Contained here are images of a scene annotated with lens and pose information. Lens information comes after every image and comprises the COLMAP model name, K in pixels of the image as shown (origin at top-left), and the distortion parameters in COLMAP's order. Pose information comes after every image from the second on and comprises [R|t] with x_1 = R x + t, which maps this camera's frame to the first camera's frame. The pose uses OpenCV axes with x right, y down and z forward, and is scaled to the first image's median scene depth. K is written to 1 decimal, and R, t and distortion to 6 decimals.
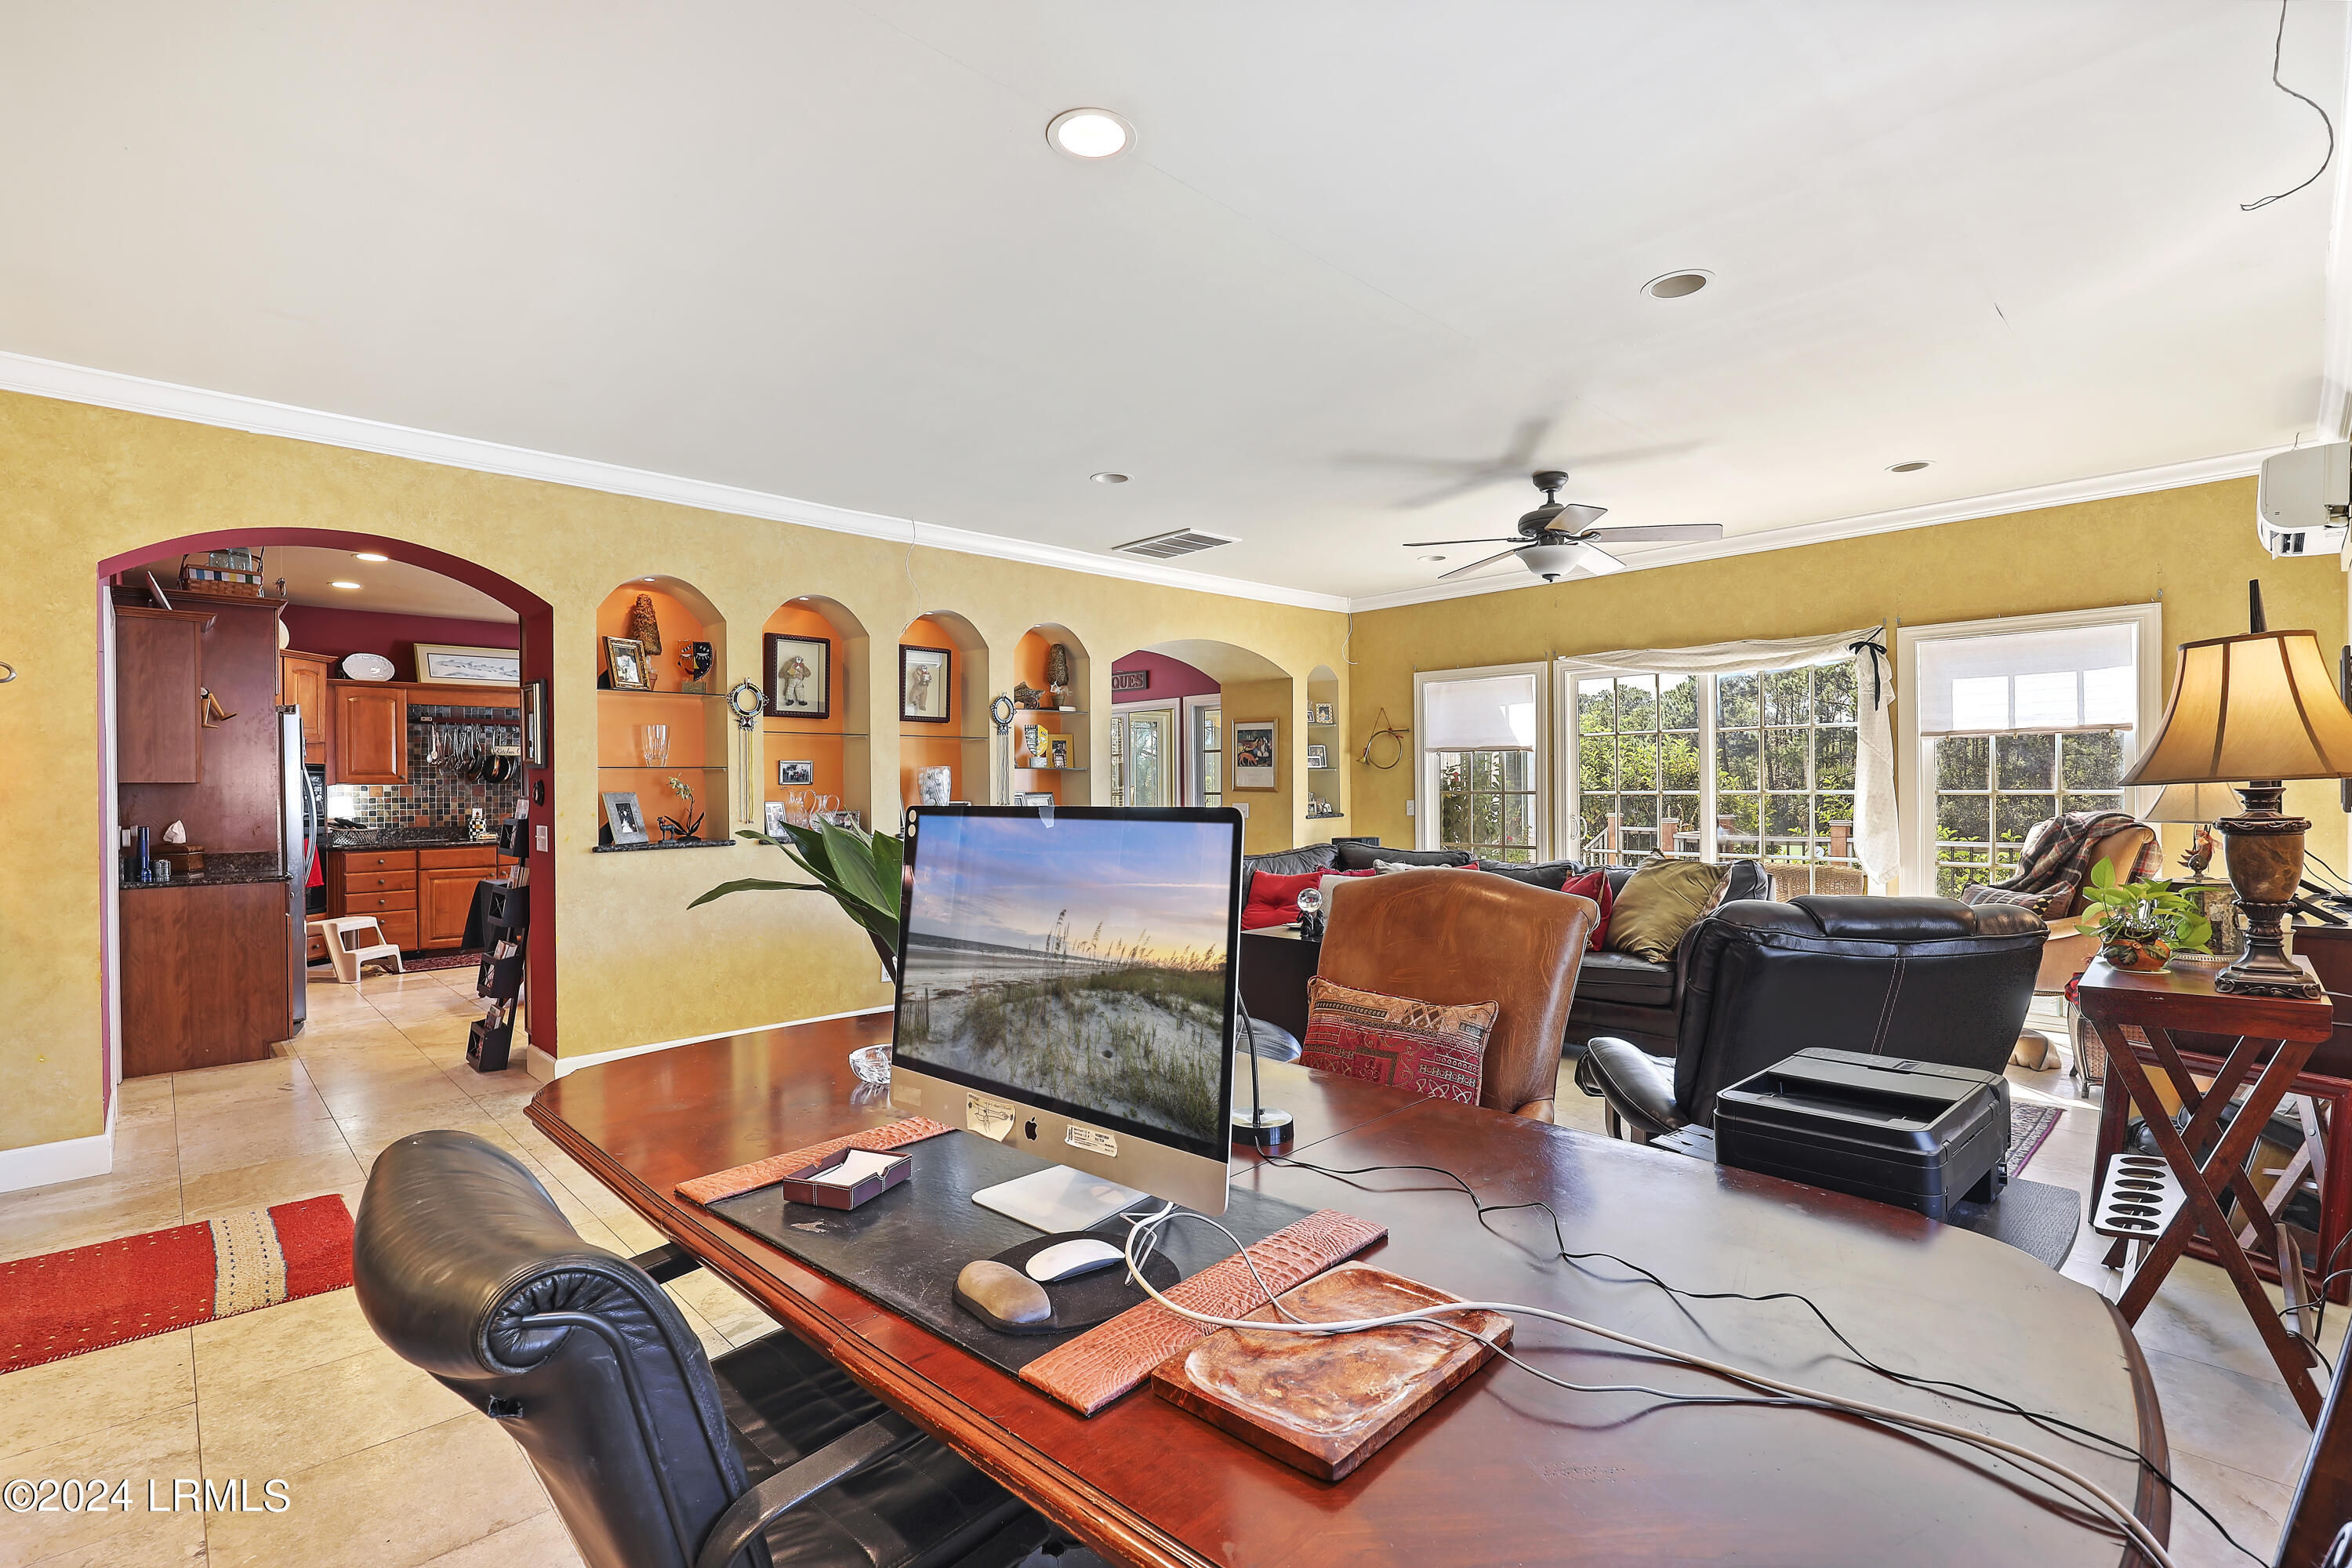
lens RADIAL K [[1084.7, 0, 1165.6], [0, 1084.7, 786.9], [0, 0, 1]] dist [0.001502, 0.000521]
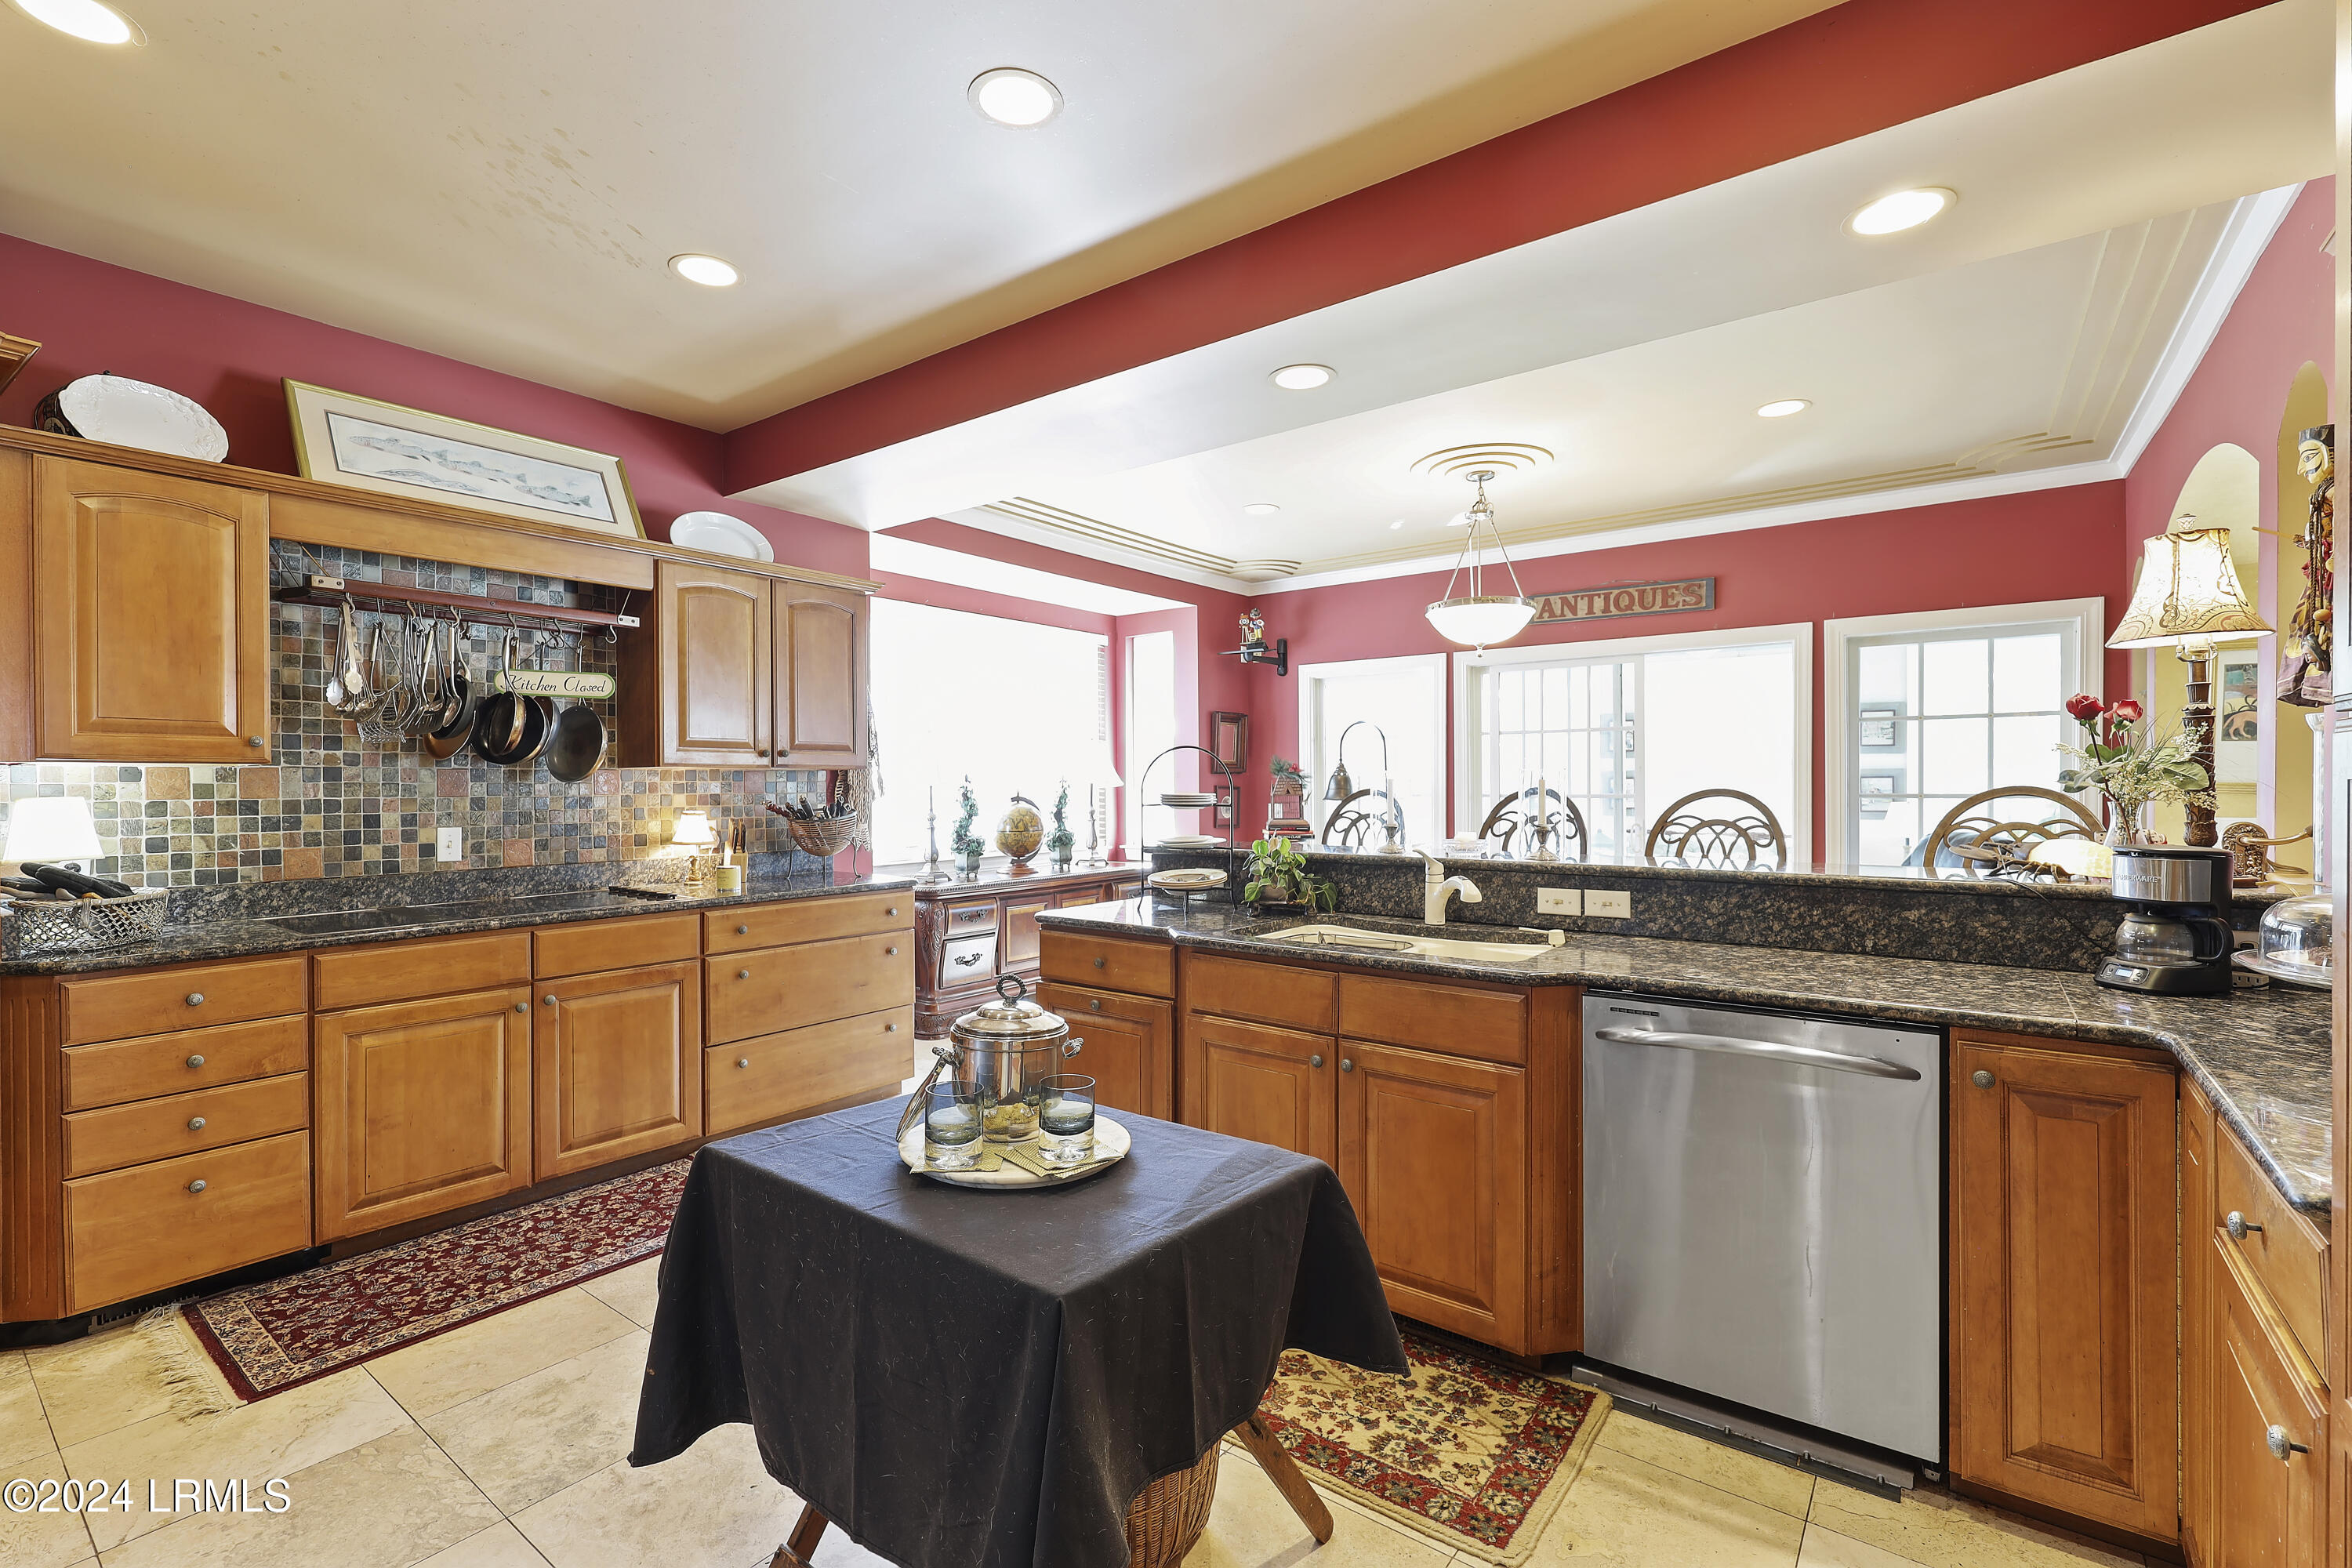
lens RADIAL K [[1050.9, 0, 1171.3], [0, 1050.9, 789.0], [0, 0, 1]] dist [0.000945, -0.000685]
pose [[0.987880, 0.004545, 0.155153, -0.622413], [-0.005458, 0.999970, 0.005457, 0.003406], [-0.155124, -0.006238, 0.987875, 0.830644]]
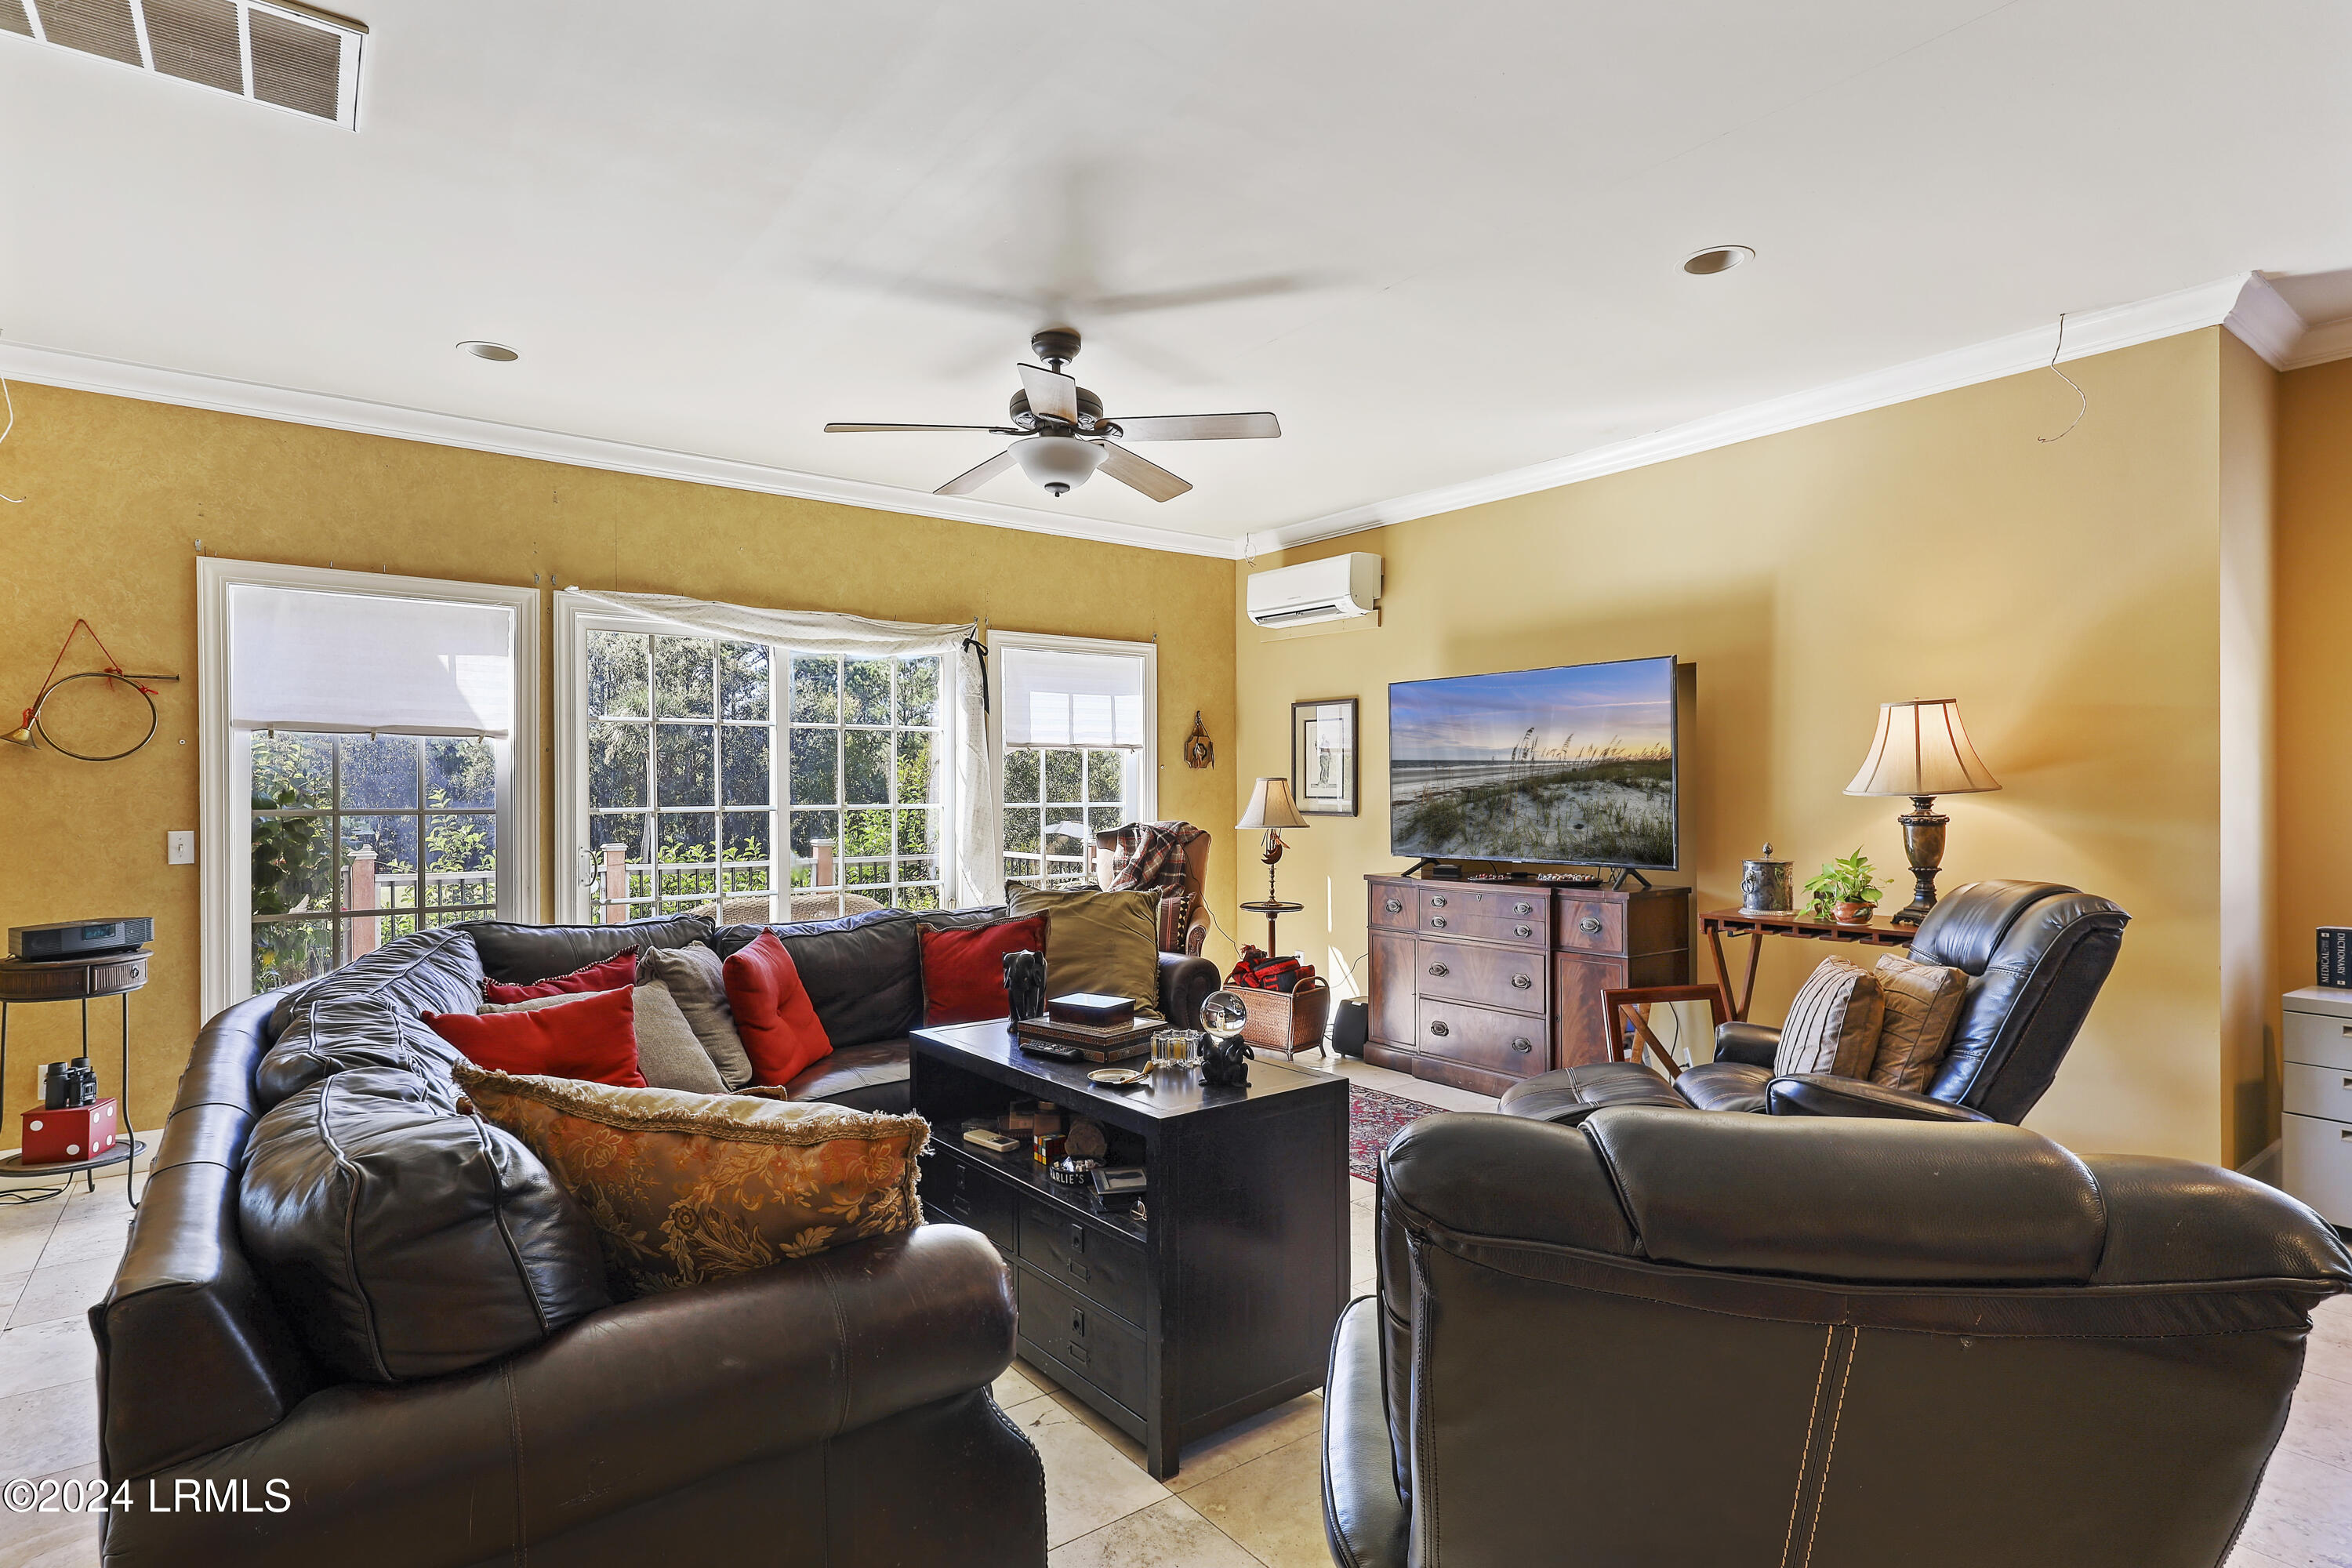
lens RADIAL K [[1204.6, 0, 1182.1], [0, 1204.6, 782.7], [0, 0, 1]] dist [0.016069, -0.001678]
pose [[0.116108, 0.014440, 0.993132, -0.307229], [0.003423, 0.999883, -0.014939, 0.001006], [-0.993231, 0.005134, 0.116045, 0.679400]]
